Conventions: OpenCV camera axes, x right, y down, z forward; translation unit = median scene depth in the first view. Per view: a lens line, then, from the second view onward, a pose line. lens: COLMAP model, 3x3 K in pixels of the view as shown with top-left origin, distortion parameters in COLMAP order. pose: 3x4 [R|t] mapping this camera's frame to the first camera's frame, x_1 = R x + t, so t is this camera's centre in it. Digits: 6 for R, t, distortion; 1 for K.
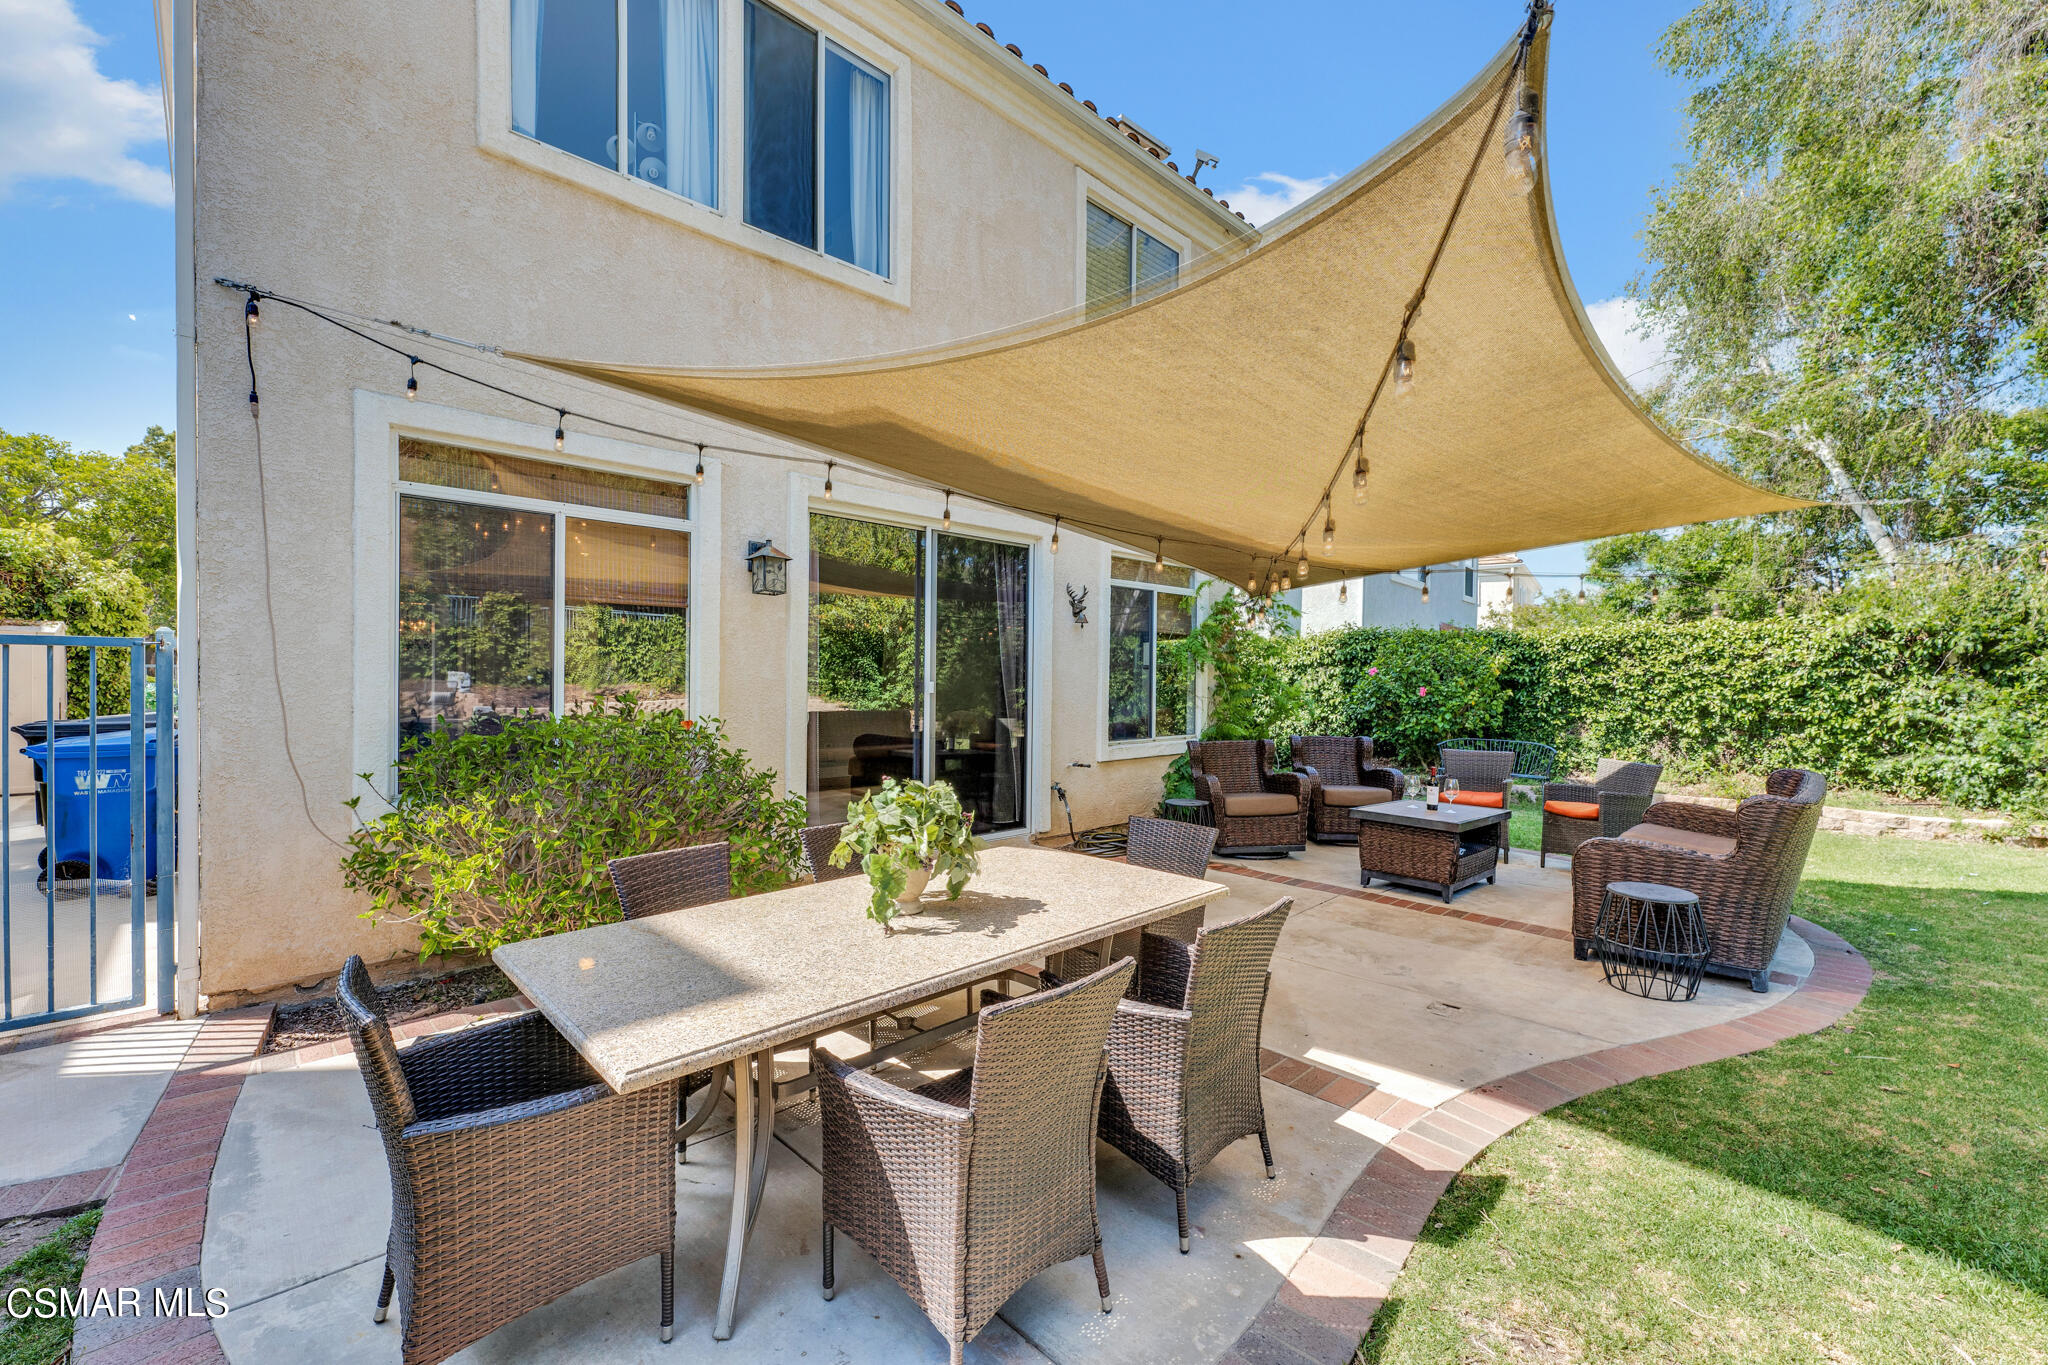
lens RADIAL K [[830.9, 0, 1025.2], [0, 830.9, 682.5], [0, 0, 1]] dist [0.009756, -0.000991]
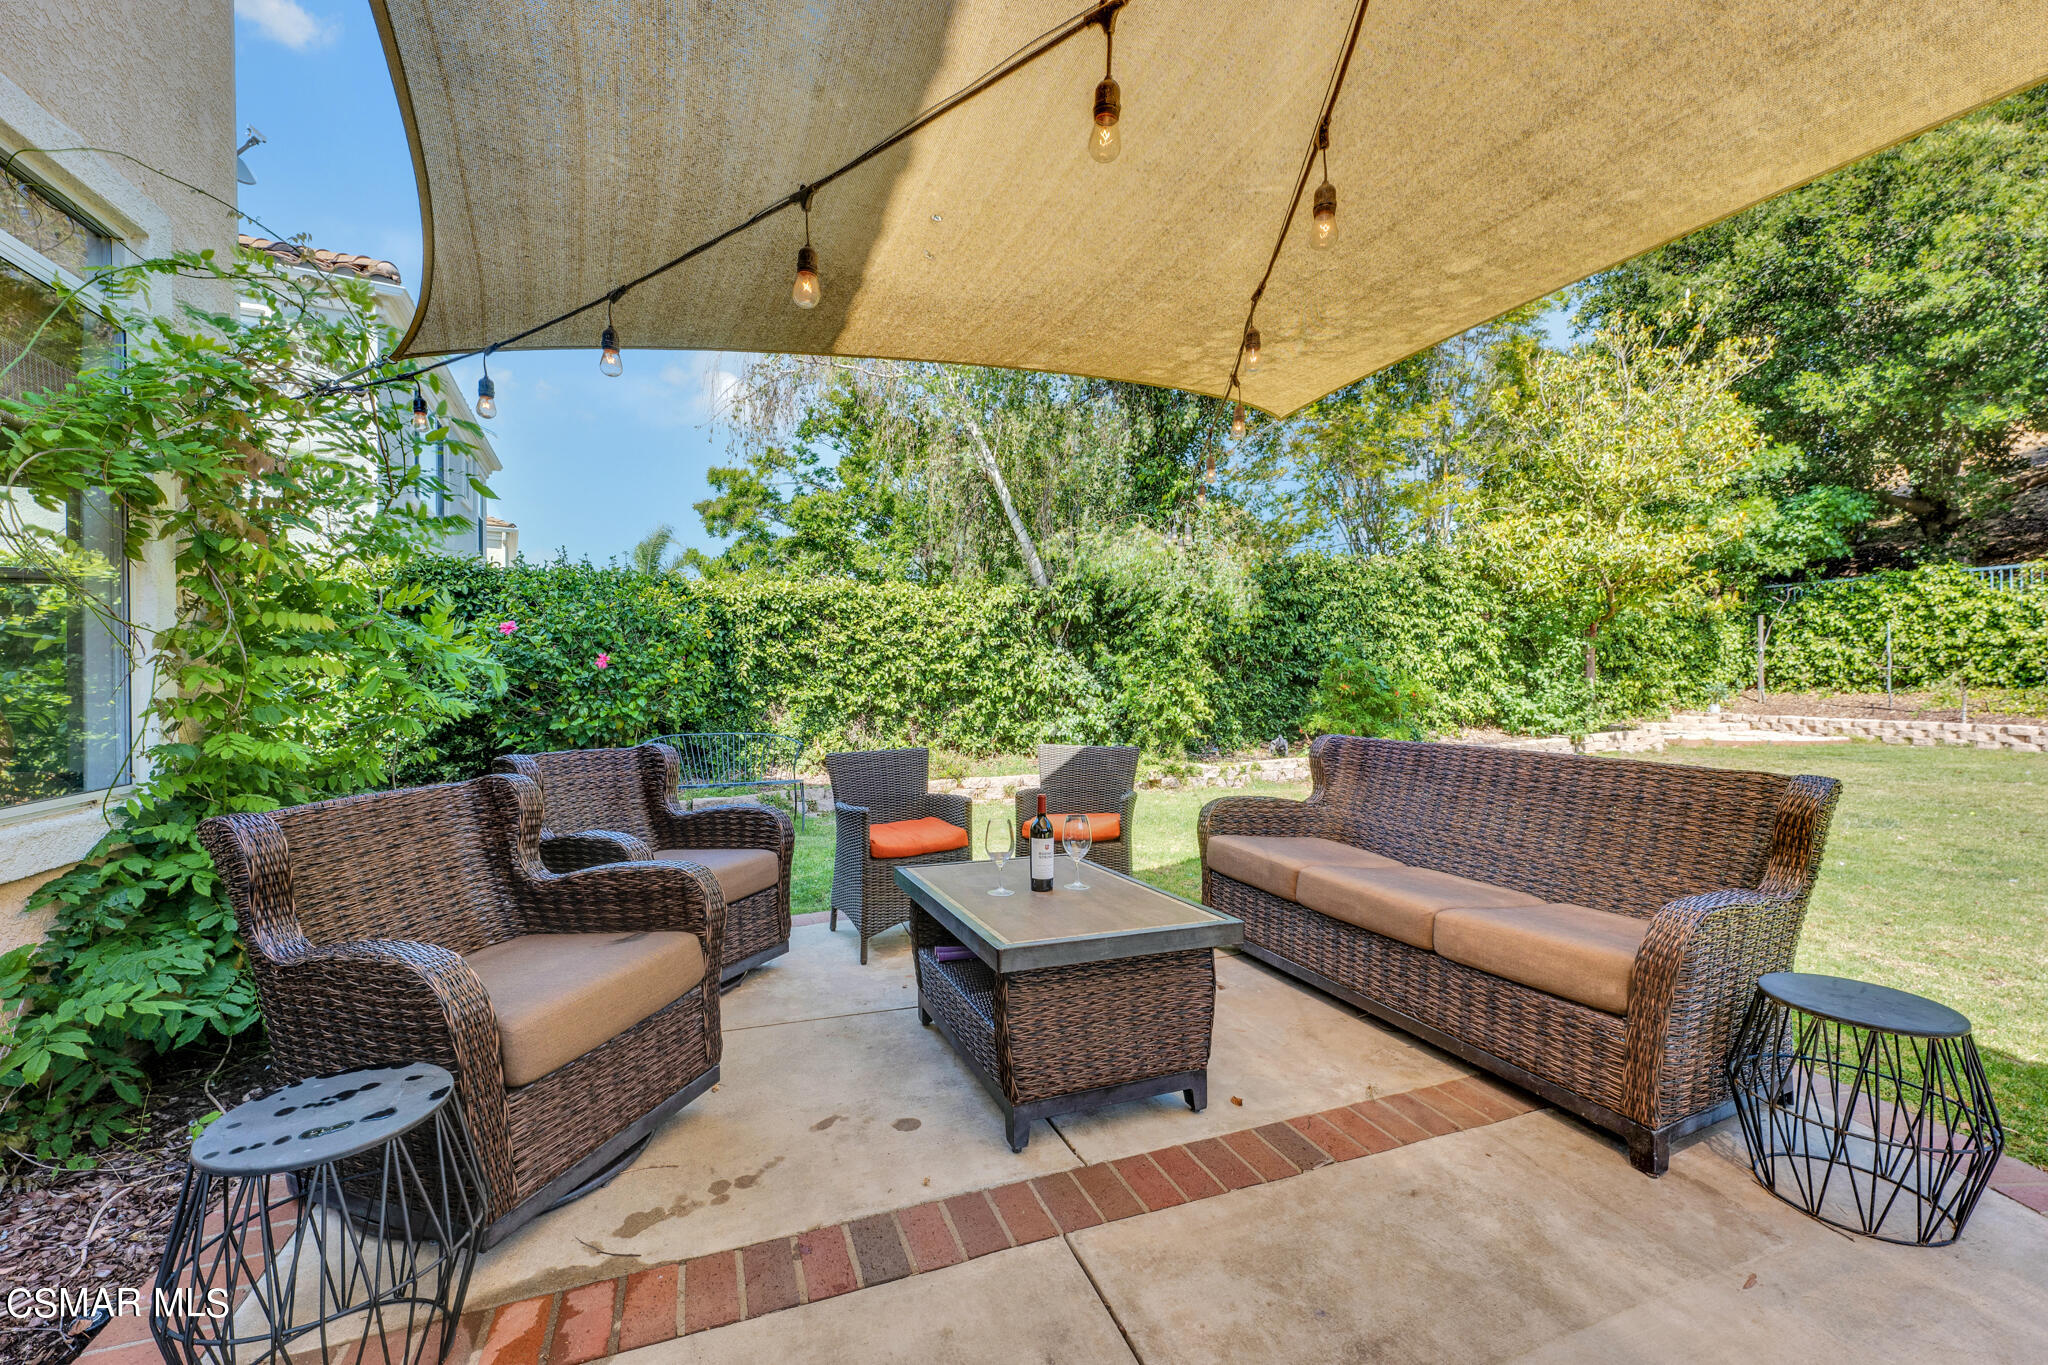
lens RADIAL K [[830.9, 0, 1020.9], [0, 830.9, 680.0], [0, 0, 1]] dist [0.009756, -0.000991]
pose [[0.386709, -0.015032, 0.922079, 0.044001], [0.008820, 0.999882, 0.012601, 0.019921], [-0.922160, 0.003260, 0.386796, 0.538003]]
